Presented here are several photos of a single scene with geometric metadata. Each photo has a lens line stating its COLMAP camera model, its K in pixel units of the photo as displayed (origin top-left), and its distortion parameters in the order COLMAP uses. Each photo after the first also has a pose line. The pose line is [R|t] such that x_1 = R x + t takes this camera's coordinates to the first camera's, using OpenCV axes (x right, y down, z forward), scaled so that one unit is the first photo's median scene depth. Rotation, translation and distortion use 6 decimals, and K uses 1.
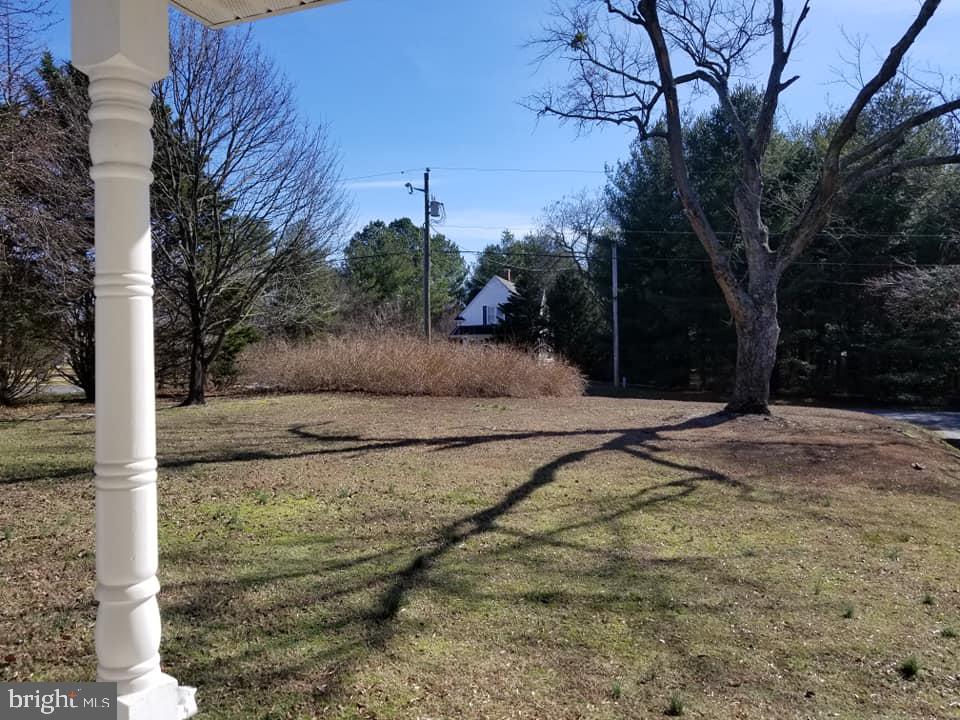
lens RADIAL K [[754.8, 0, 480.5], [0, 754.8, 362.8], [0, 0, 1]] dist [0.015956, -0.028381]
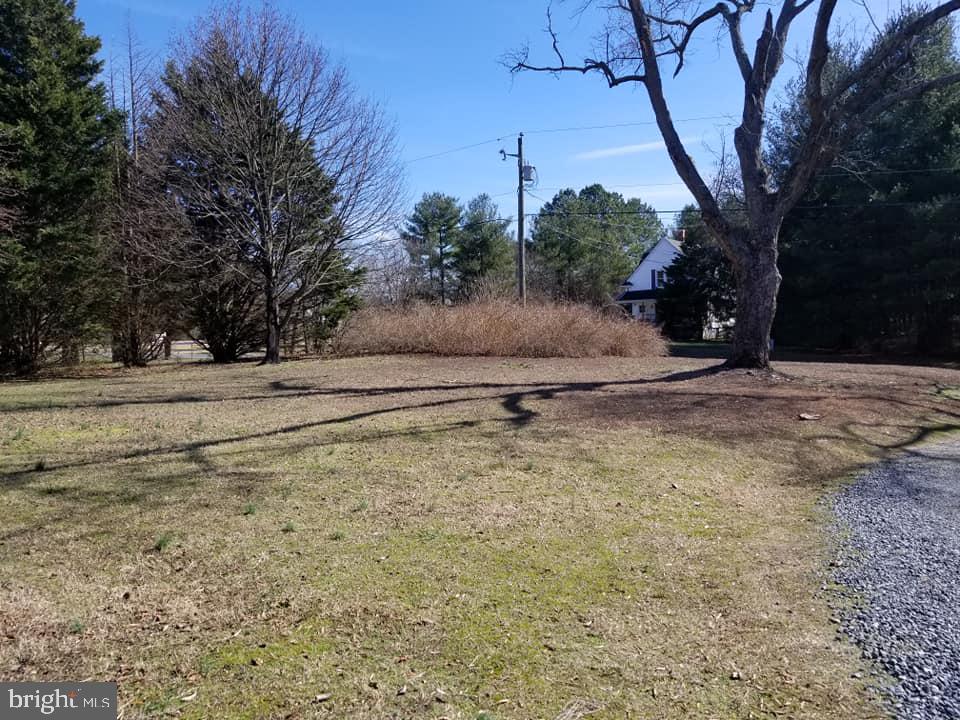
lens RADIAL K [[754.8, 0, 480.9], [0, 754.8, 357.3], [0, 0, 1]] dist [0.015956, -0.028381]
pose [[0.961361, -0.007743, -0.275182, 0.155134], [0.016805, 0.999391, 0.030587, 0.010199], [0.274778, -0.034030, 0.960905, 0.003776]]
